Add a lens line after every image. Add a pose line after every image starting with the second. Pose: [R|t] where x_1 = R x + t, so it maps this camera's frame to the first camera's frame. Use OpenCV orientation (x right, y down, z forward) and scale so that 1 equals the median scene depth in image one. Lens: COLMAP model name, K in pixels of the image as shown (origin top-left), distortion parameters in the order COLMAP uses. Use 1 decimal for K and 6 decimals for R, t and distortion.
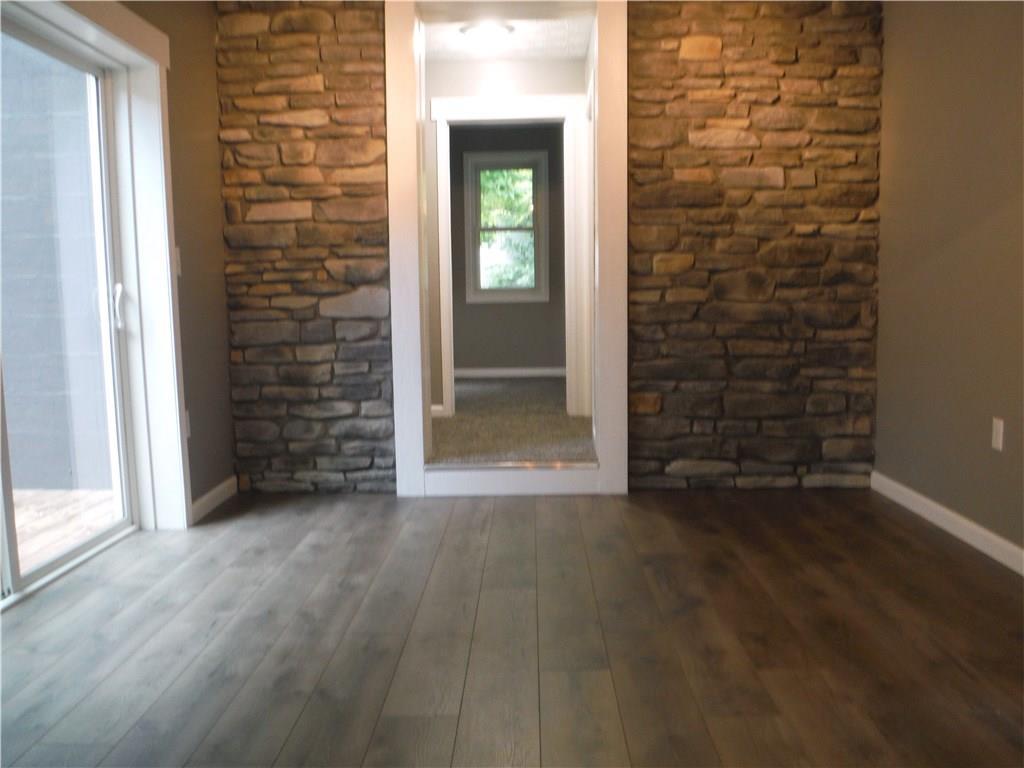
lens RADIAL K [[864.6, 0, 514.6], [0, 864.6, 390.9], [0, 0, 1]] dist [-0.064465, 0.017502]
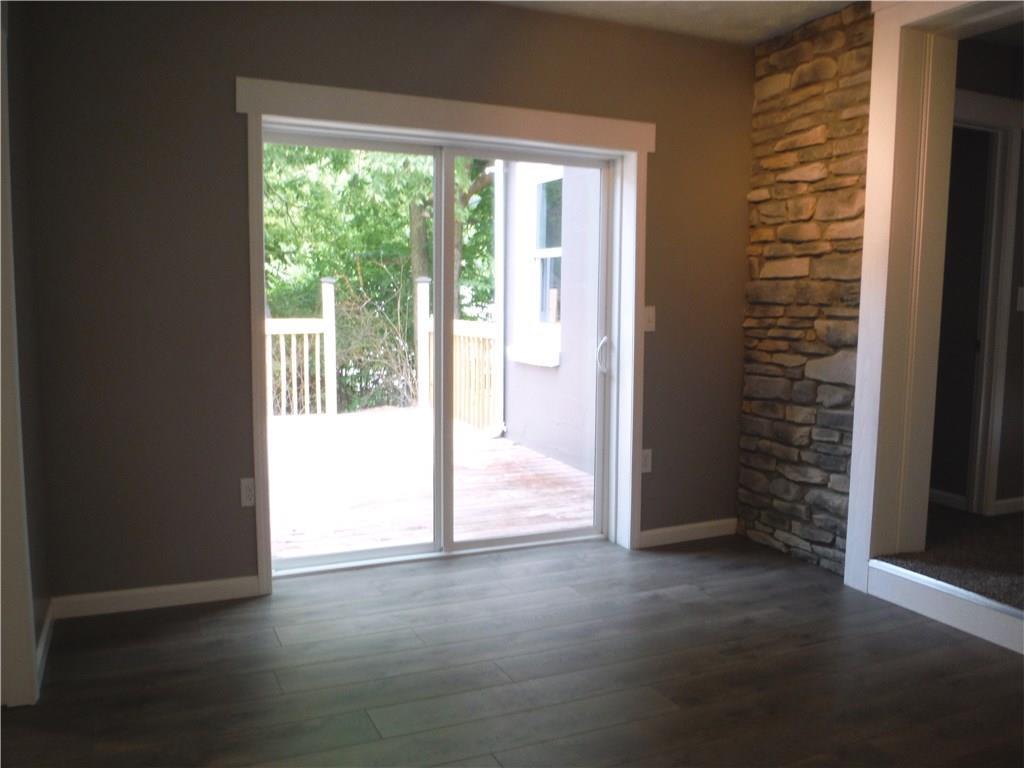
lens RADIAL K [[864.6, 0, 514.6], [0, 864.6, 390.9], [0, 0, 1]] dist [-0.064465, 0.017502]
pose [[0.434325, 0.119241, -0.892829, 0.494400], [-0.122229, 0.989833, 0.072737, -0.102076], [0.892425, 0.077538, 0.444484, 0.287128]]
